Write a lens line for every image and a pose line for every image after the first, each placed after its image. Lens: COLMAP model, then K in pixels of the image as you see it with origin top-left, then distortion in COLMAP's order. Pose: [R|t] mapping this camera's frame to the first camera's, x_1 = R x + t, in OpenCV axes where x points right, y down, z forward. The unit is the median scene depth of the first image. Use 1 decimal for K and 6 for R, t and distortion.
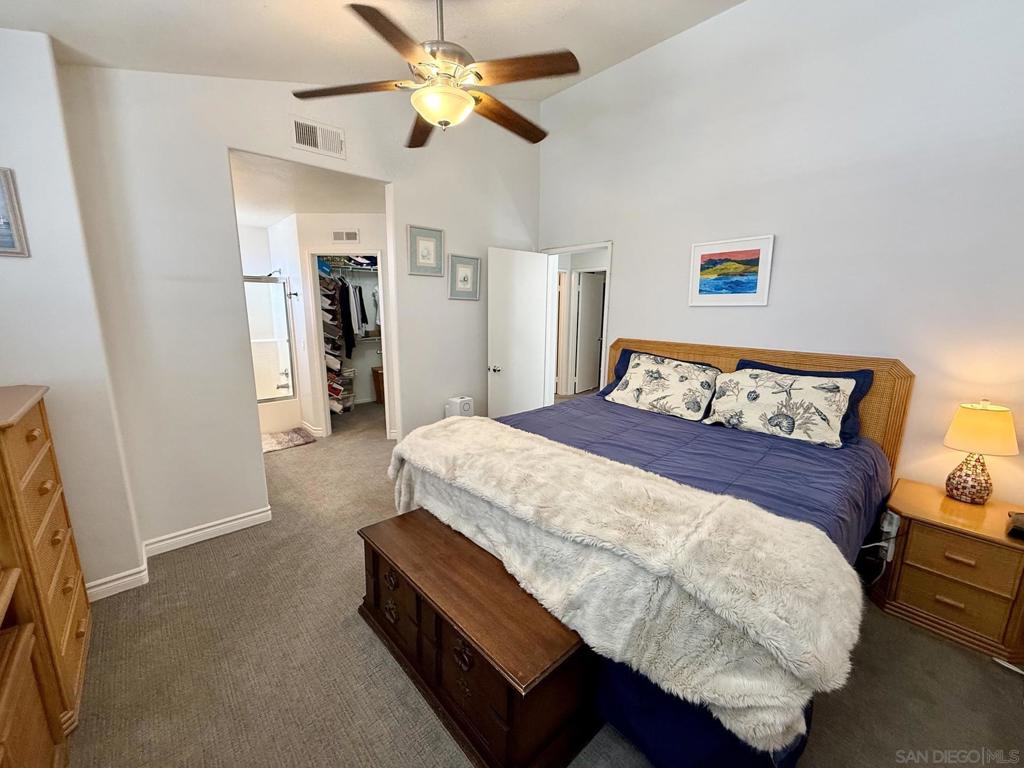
lens RADIAL K [[414.0, 0, 501.3], [0, 414.0, 383.7], [0, 0, 1]] dist [0.001263, 0.000147]
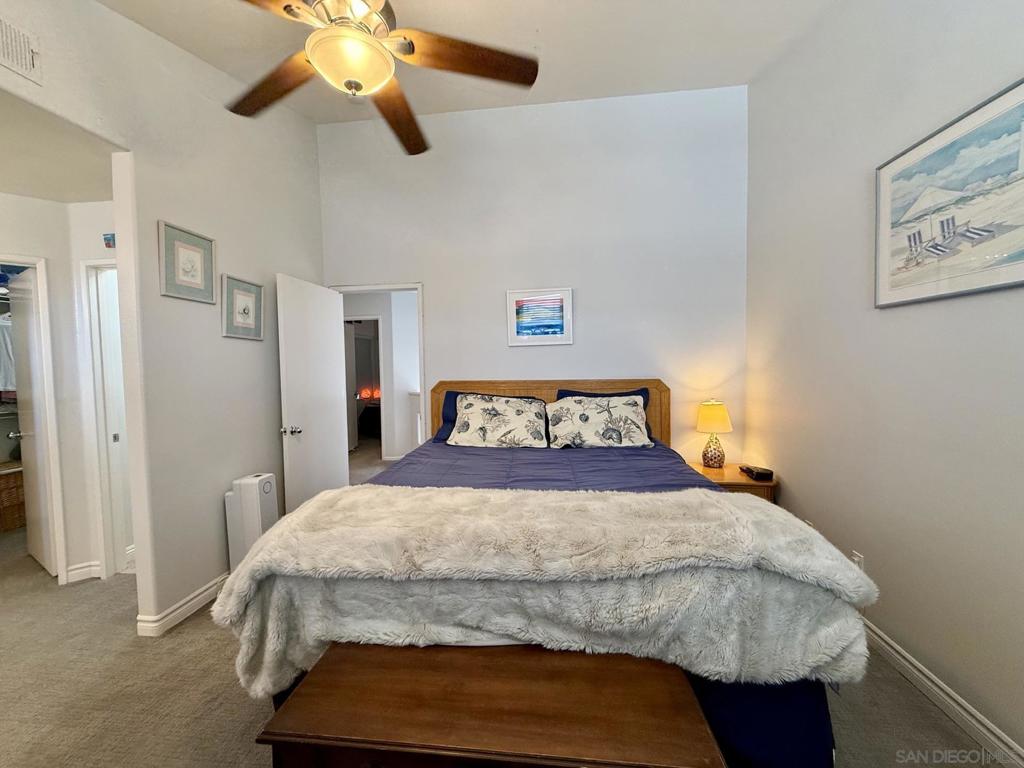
lens RADIAL K [[414.0, 0, 509.5], [0, 414.0, 383.9], [0, 0, 1]] dist [0.001263, 0.000147]
pose [[0.744100, -0.050317, 0.666170, -0.304675], [0.146147, 0.985267, -0.088825, 0.007436], [-0.651886, 0.163453, 0.740491, 0.234271]]
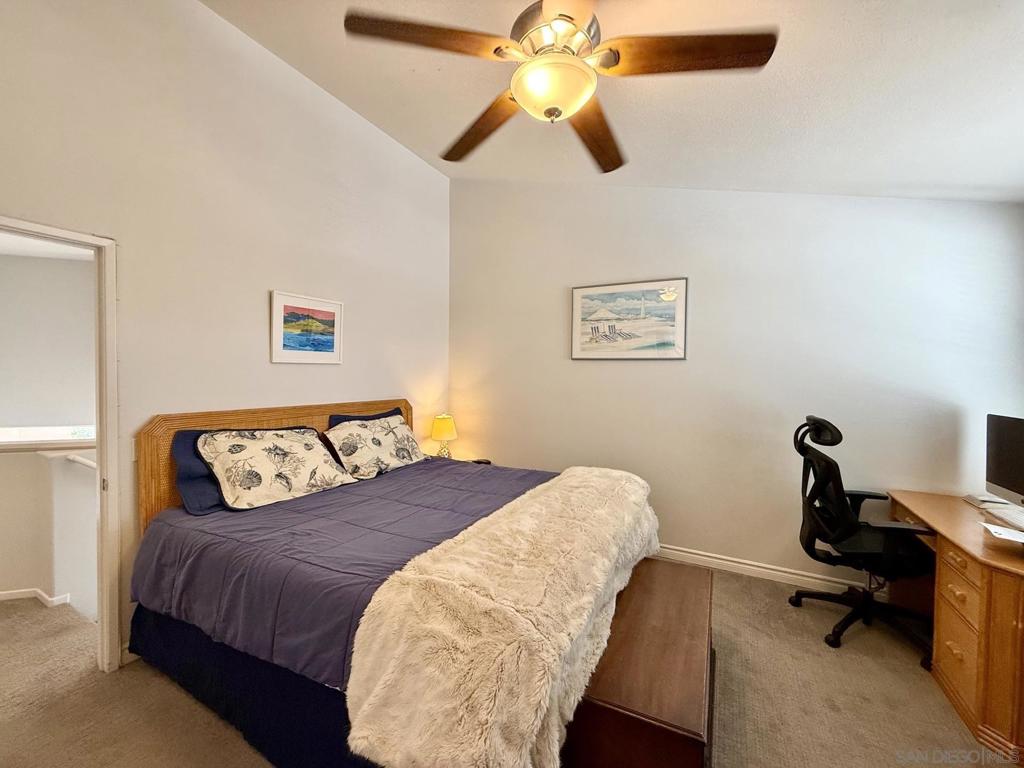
lens RADIAL K [[414.0, 0, 512.5], [0, 414.0, 385.7], [0, 0, 1]] dist [0.001263, 0.000147]
pose [[-0.364501, -0.036425, 0.930490, -0.544774], [0.163009, 0.981310, 0.102270, -0.165631], [-0.916824, 0.188956, -0.351751, 0.955666]]
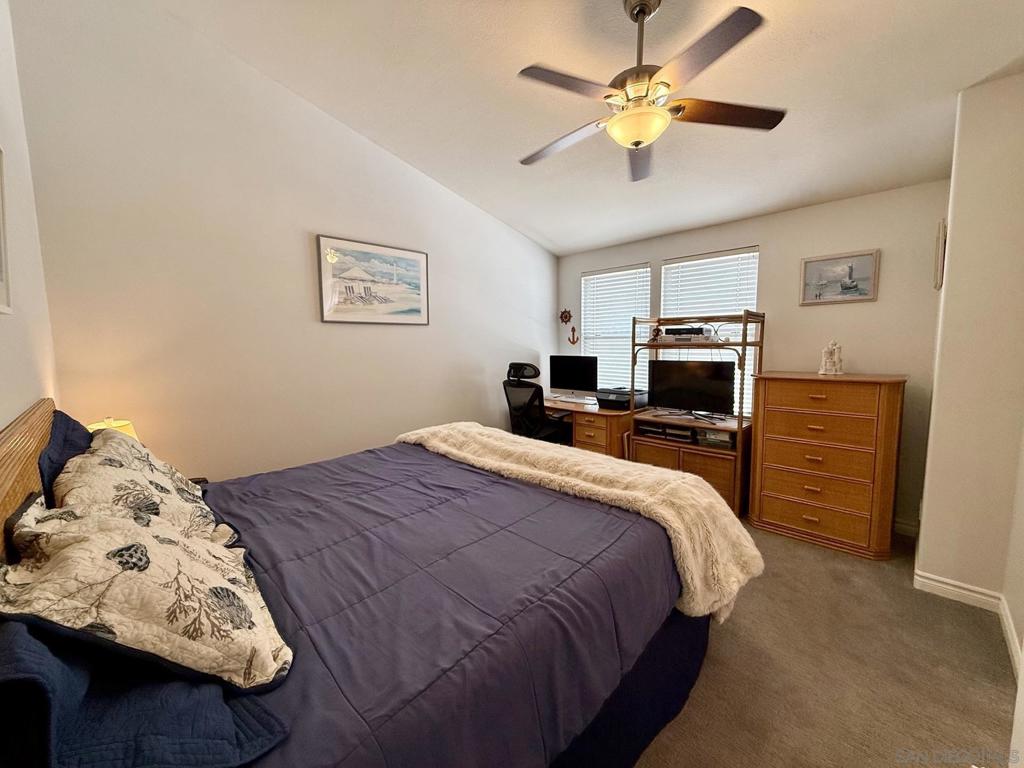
lens RADIAL K [[414.0, 0, 518.5], [0, 414.0, 383.2], [0, 0, 1]] dist [0.001263, 0.000147]
pose [[-0.996050, 0.016109, -0.087317, 0.170972], [-0.009802, 0.957443, 0.288458, -0.247937], [0.088247, 0.288174, -0.953503, 1.443833]]
